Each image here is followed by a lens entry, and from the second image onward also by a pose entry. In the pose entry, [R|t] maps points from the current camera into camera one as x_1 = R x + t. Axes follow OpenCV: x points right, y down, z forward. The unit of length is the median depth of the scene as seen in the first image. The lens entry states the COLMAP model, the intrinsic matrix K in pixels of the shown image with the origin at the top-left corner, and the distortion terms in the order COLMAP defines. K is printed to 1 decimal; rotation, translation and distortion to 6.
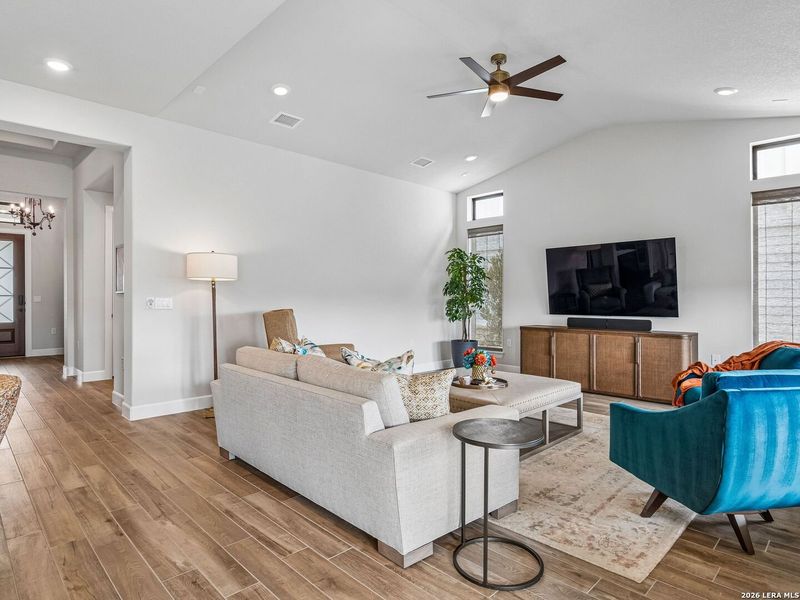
lens RADIAL K [[452.4, 0, 399.1], [0, 452.4, 302.7], [0, 0, 1]] dist [-0.005007, -0.005992]
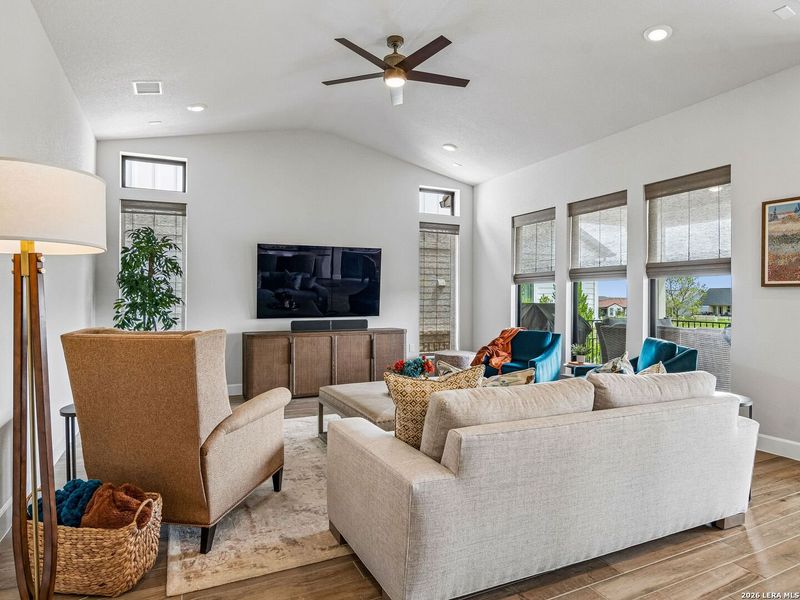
lens RADIAL K [[479.3, 0, 395.0], [0, 479.3, 302.2], [0, 0, 1]] dist [-0.013027, -0.005970]
pose [[0.344982, -0.004899, 0.938596, -0.544434], [0.011859, 0.999929, 0.000861, -0.004314], [-0.938534, 0.010834, 0.345016, 0.523383]]
